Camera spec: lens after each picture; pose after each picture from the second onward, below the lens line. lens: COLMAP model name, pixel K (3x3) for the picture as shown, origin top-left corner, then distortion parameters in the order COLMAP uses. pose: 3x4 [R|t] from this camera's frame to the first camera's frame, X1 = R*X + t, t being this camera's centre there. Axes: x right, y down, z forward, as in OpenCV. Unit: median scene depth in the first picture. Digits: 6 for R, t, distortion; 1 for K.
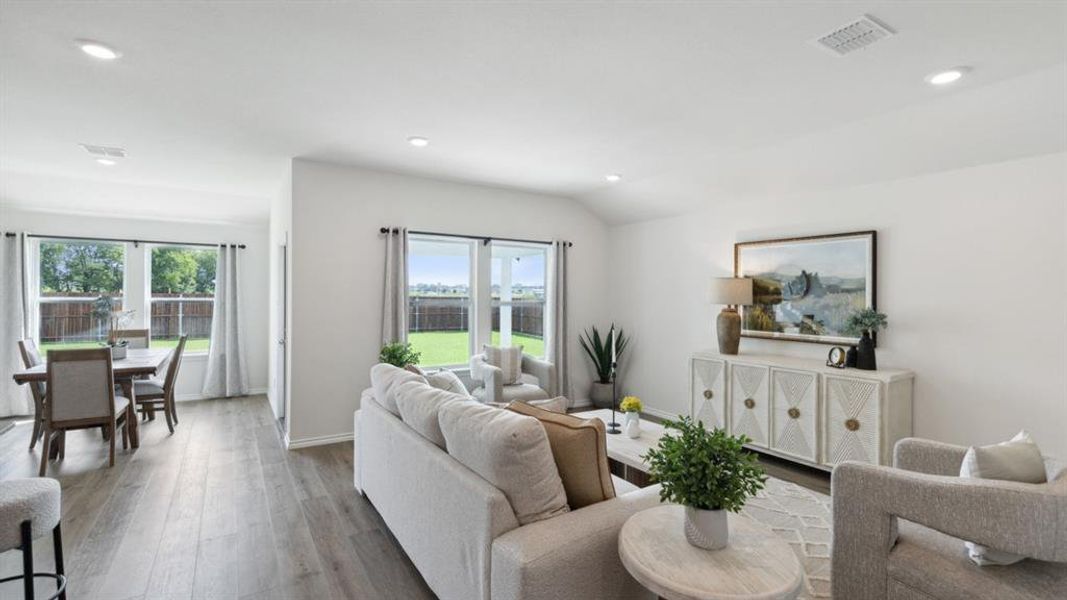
lens RADIAL K [[482.5, 0, 531.3], [0, 482.5, 293.4], [0, 0, 1]] dist [0.000877, 0.000246]
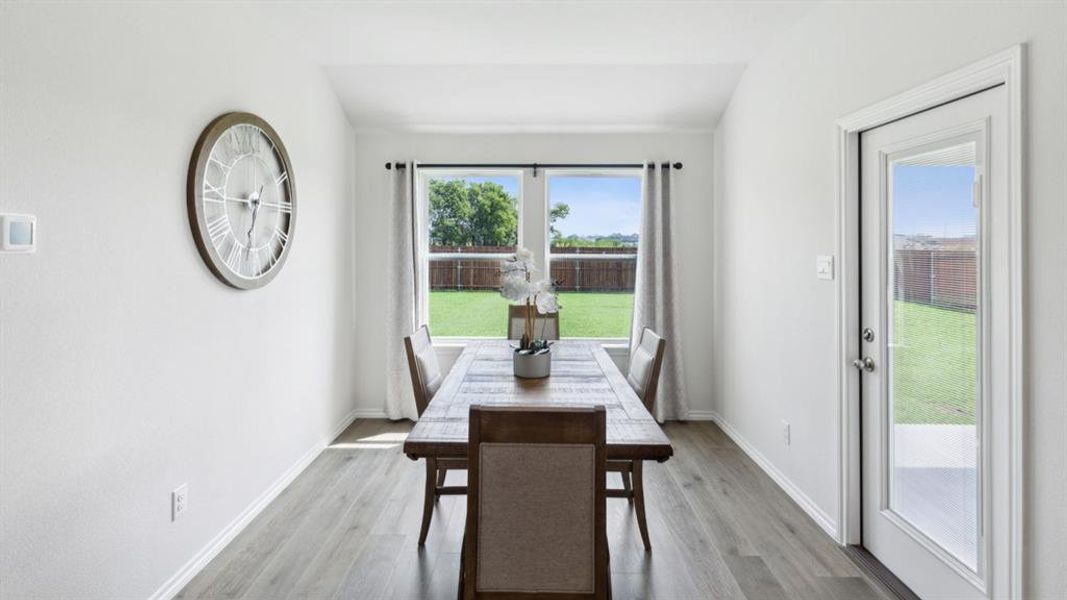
lens RADIAL K [[490.2, 0, 522.1], [0, 490.2, 240.0], [0, 0, 1]] dist [-0.000635, -0.000040]
pose [[0.834976, -0.011484, -0.550166, -0.582510], [0.005762, 0.999910, -0.012128, -0.002075], [0.550256, 0.006956, 0.834967, 0.543503]]
